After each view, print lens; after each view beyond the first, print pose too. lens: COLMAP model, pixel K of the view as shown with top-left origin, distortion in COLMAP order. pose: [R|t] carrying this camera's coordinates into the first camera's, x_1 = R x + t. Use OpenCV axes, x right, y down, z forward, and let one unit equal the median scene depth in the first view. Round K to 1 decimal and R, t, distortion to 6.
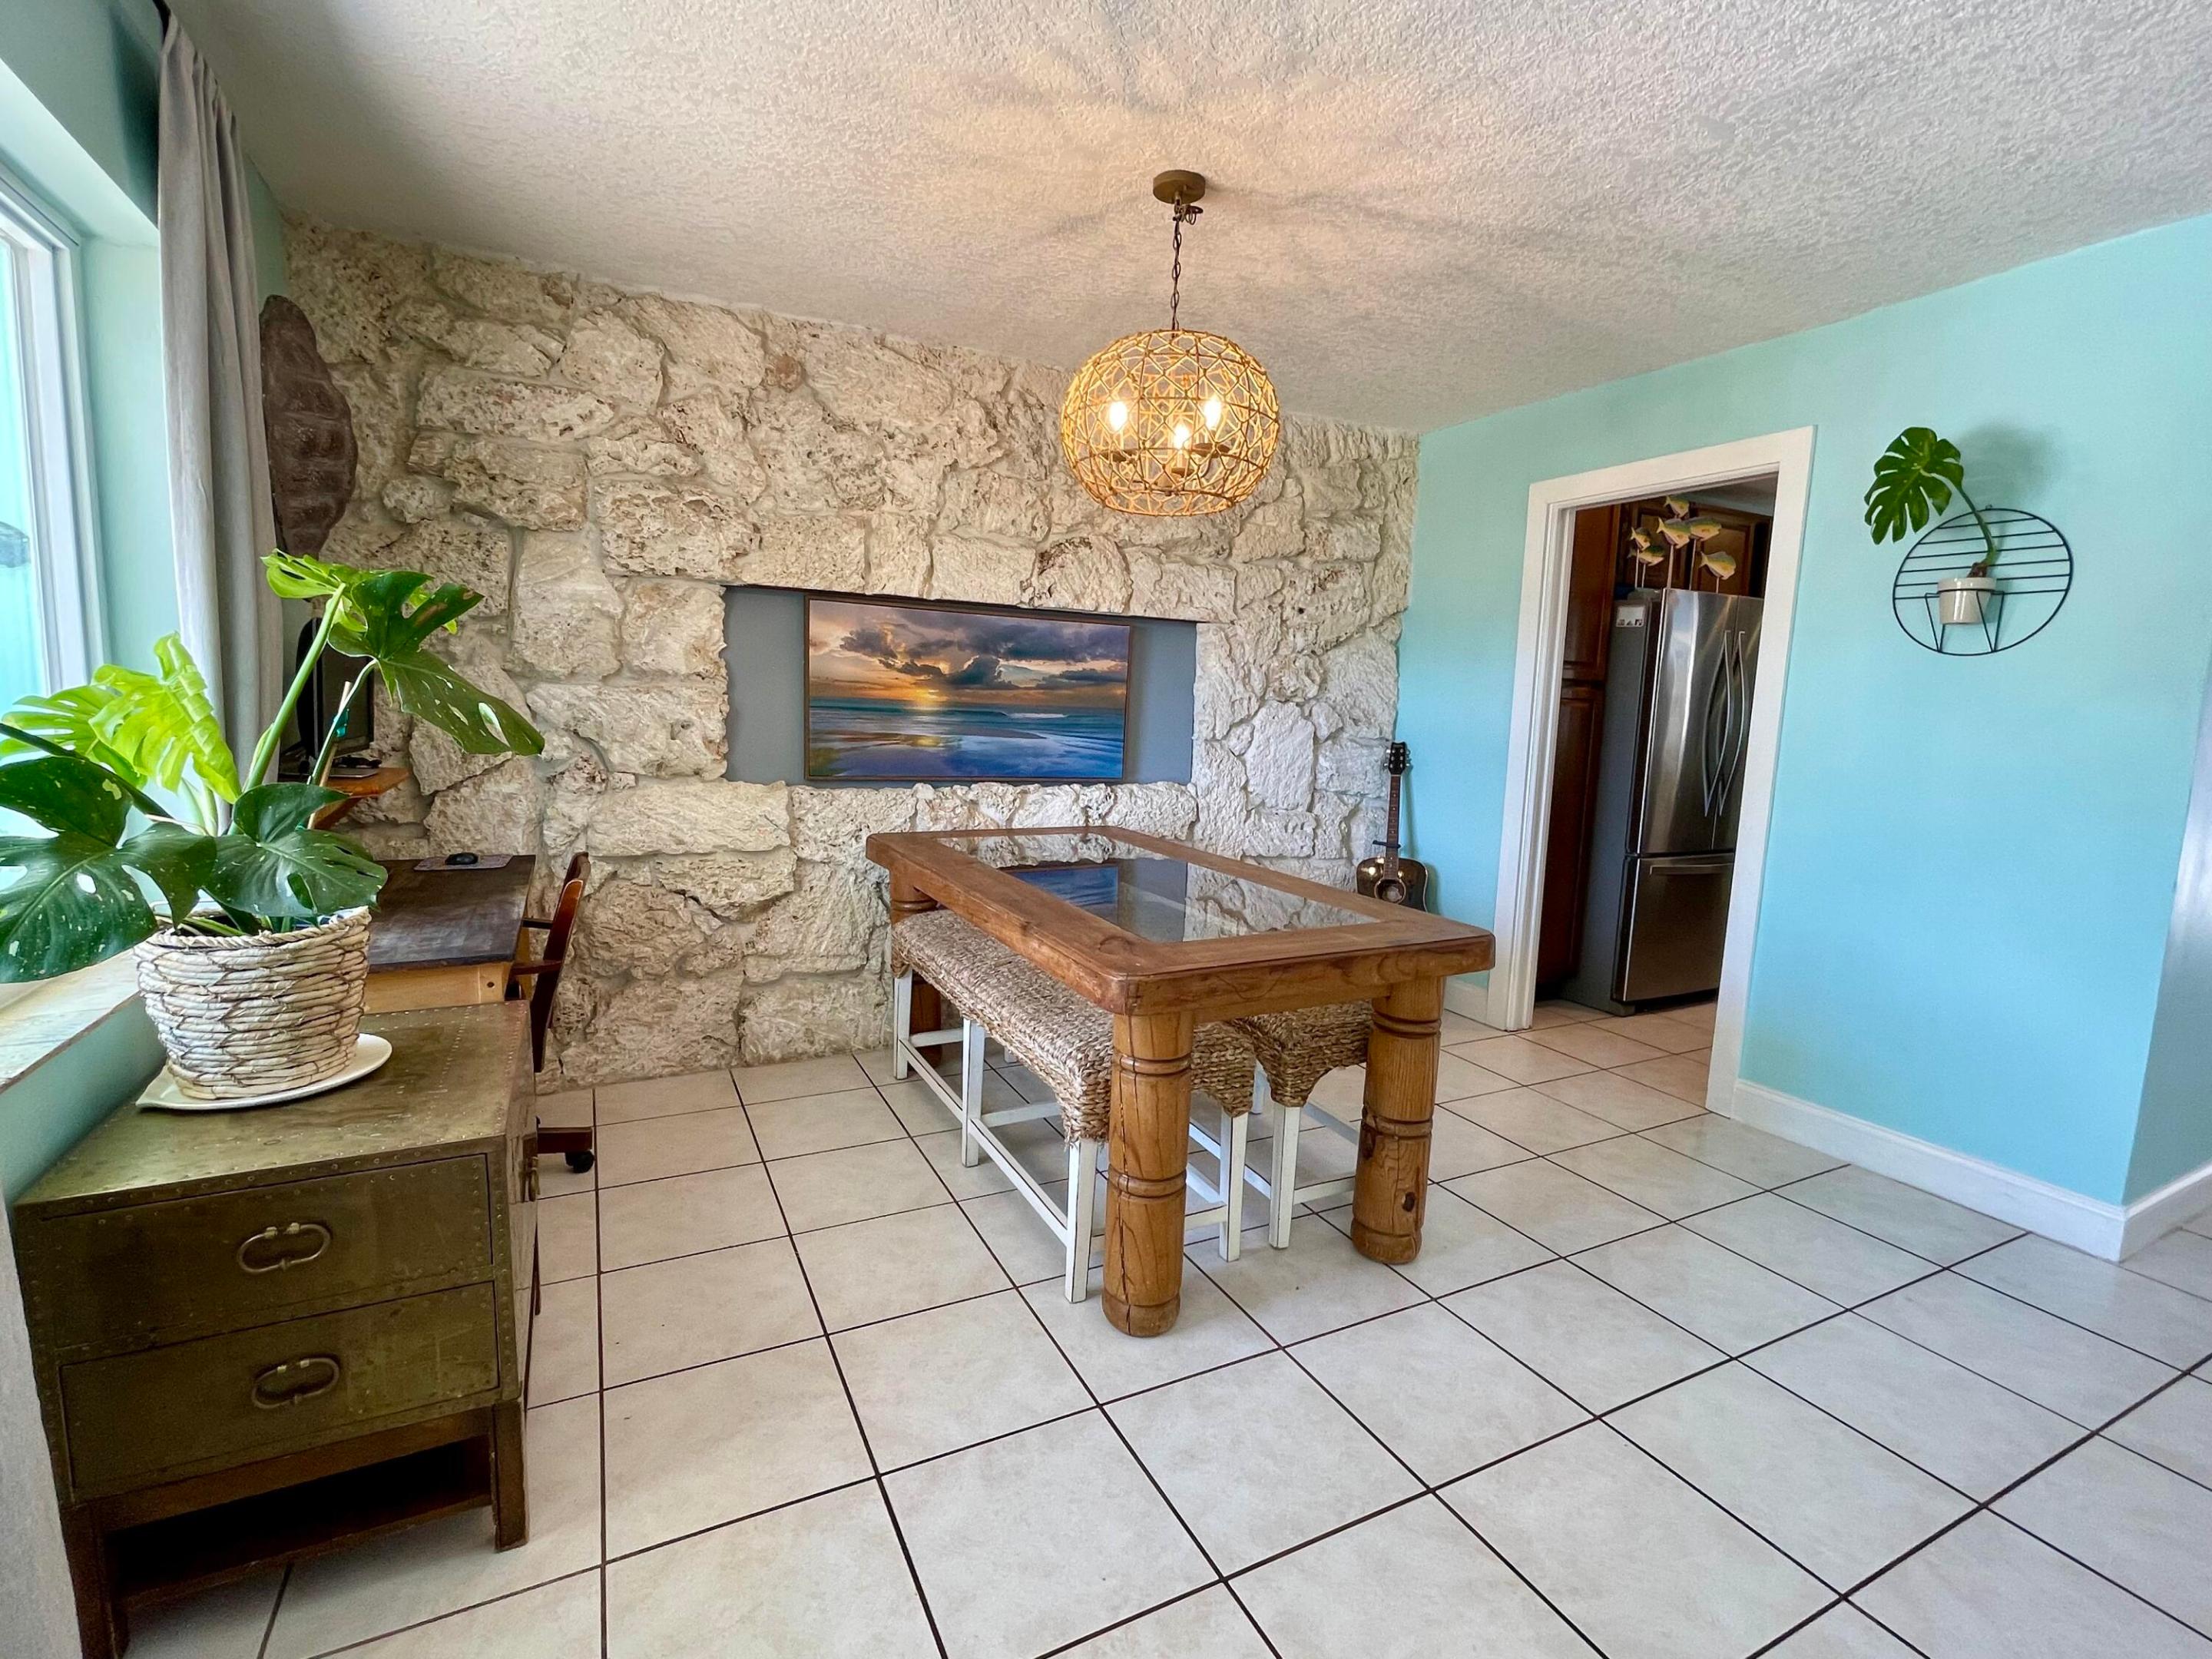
lens RADIAL K [[992.9, 0, 1098.8], [0, 992.9, 831.2], [0, 0, 1]] dist [-0.004231, -0.001389]
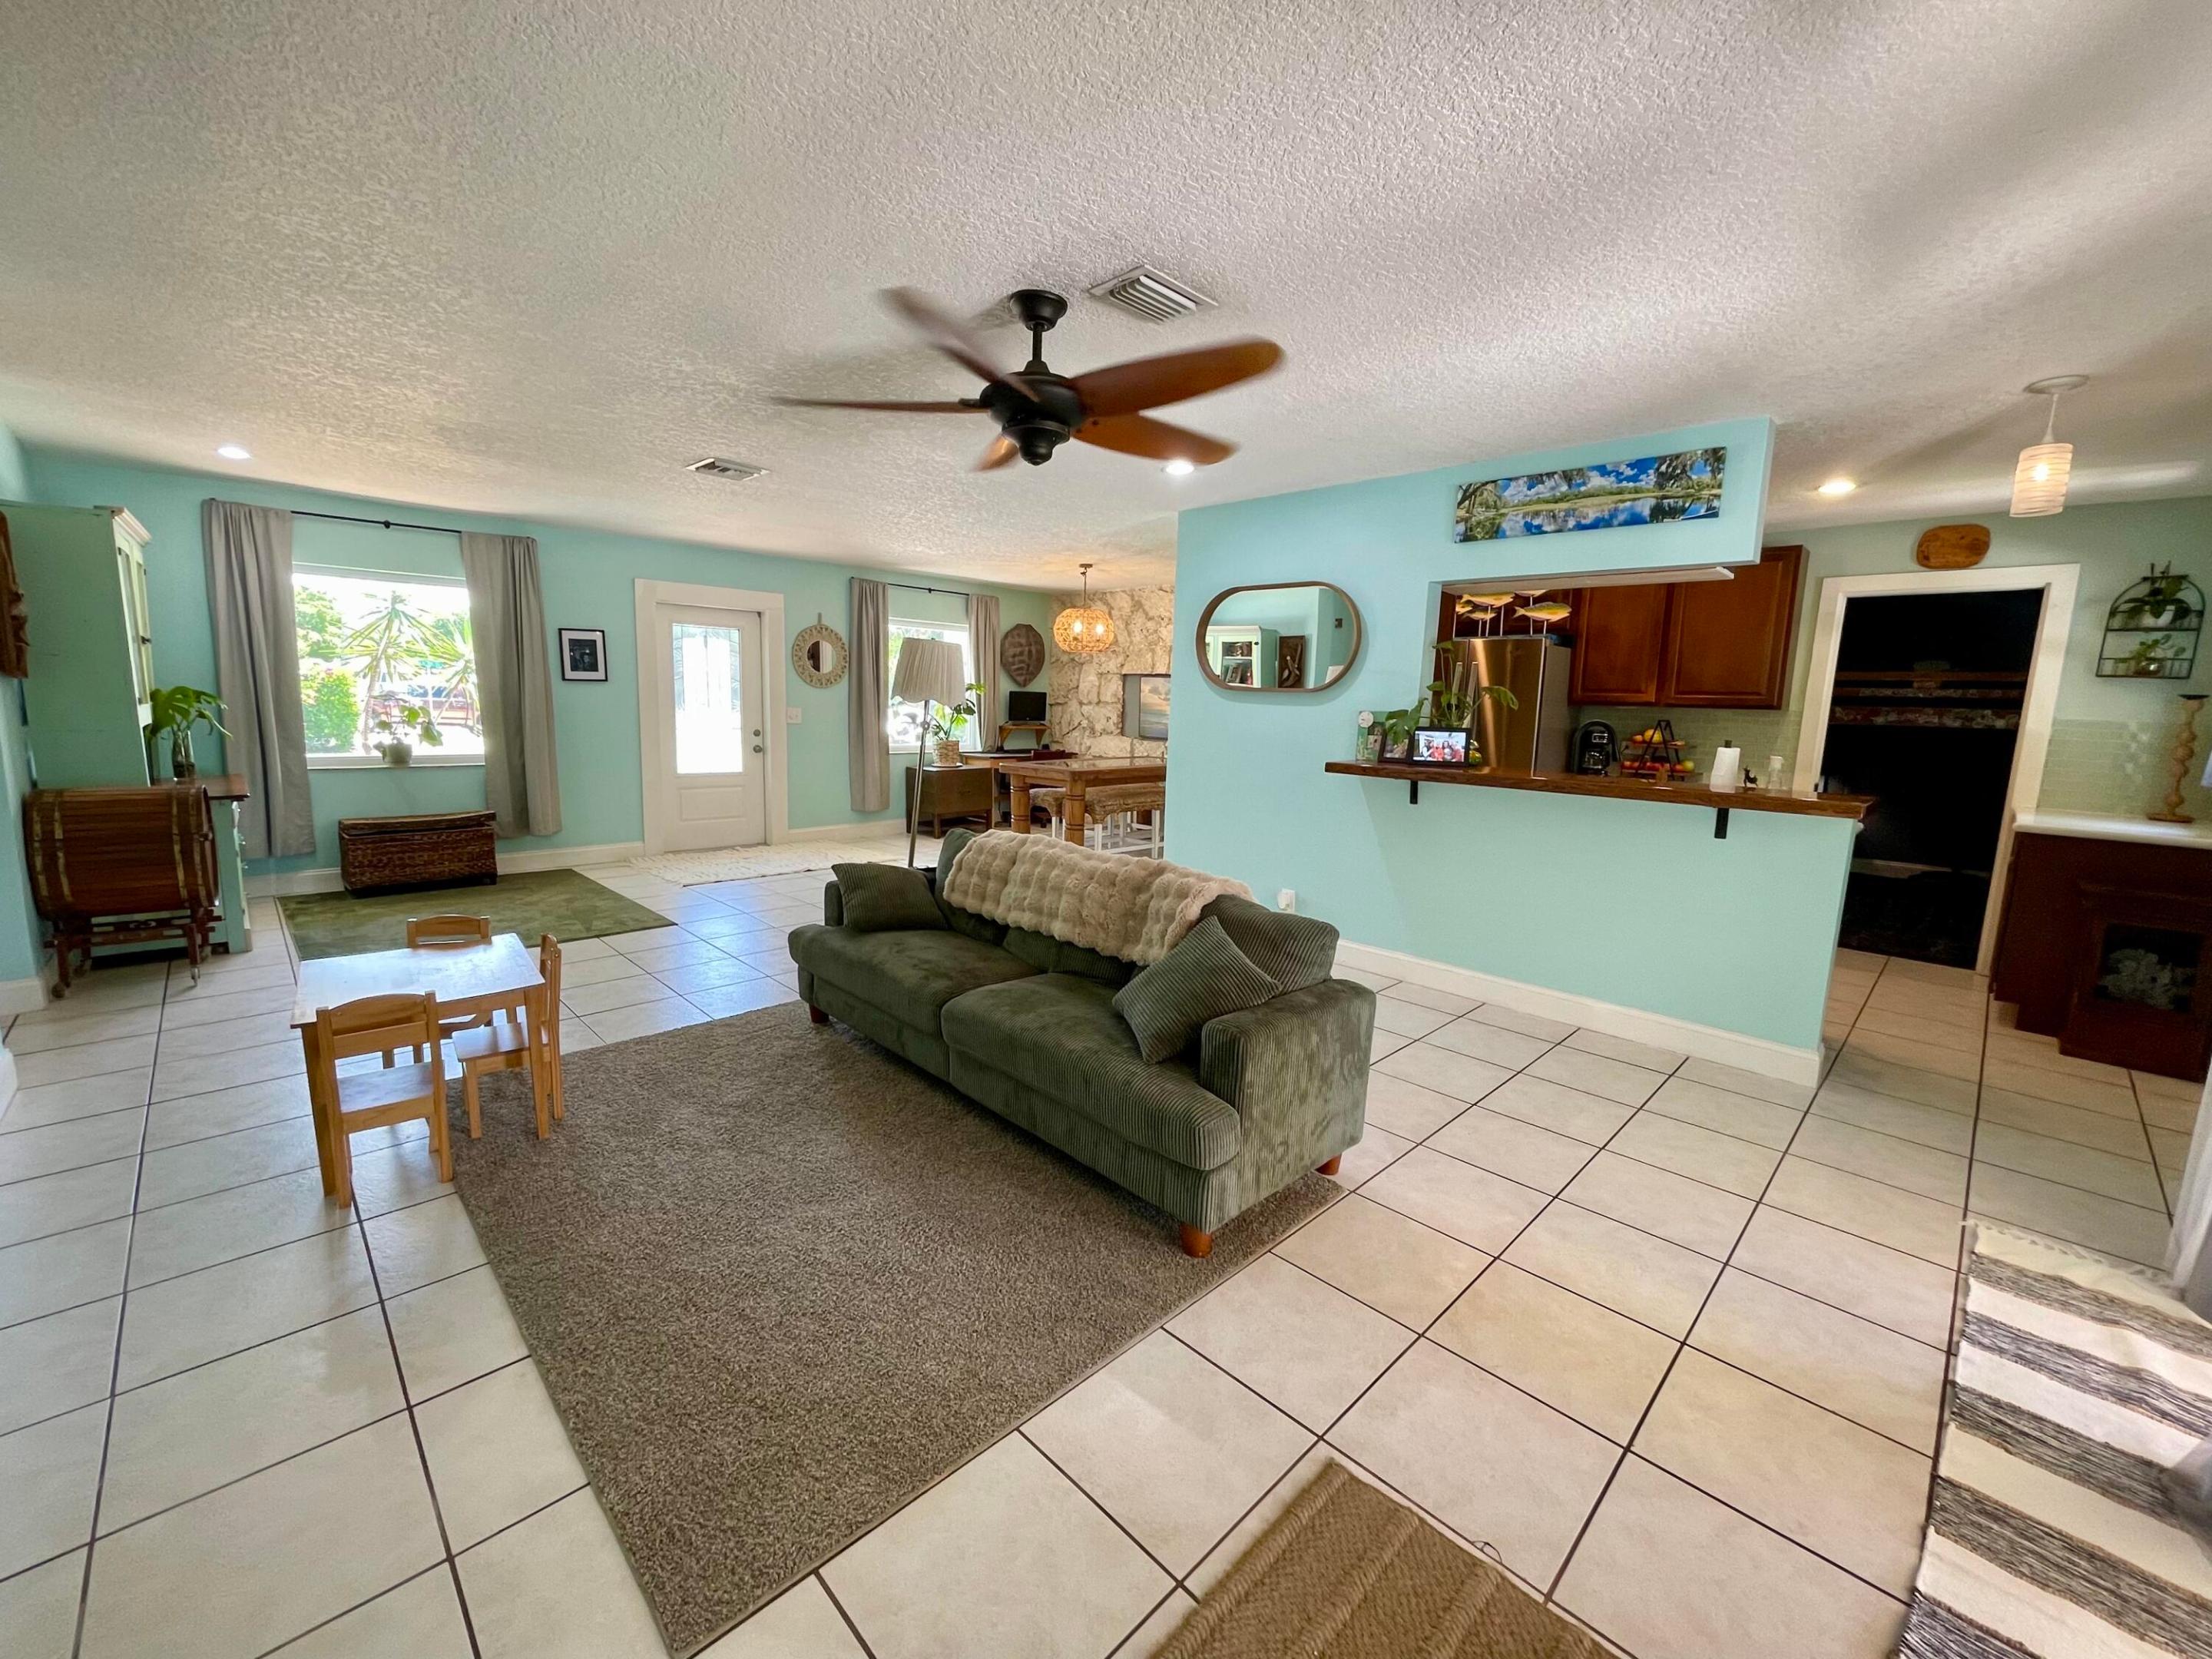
lens RADIAL K [[892.9, 0, 1095.6], [0, 892.9, 828.5], [0, 0, 1]] dist [-0.003766, 0.001208]
pose [[0.299501, 0.112180, -0.947478, 2.389320], [-0.142325, 0.987206, 0.071894, 0.047495], [0.943421, 0.113317, 0.311635, 0.079462]]
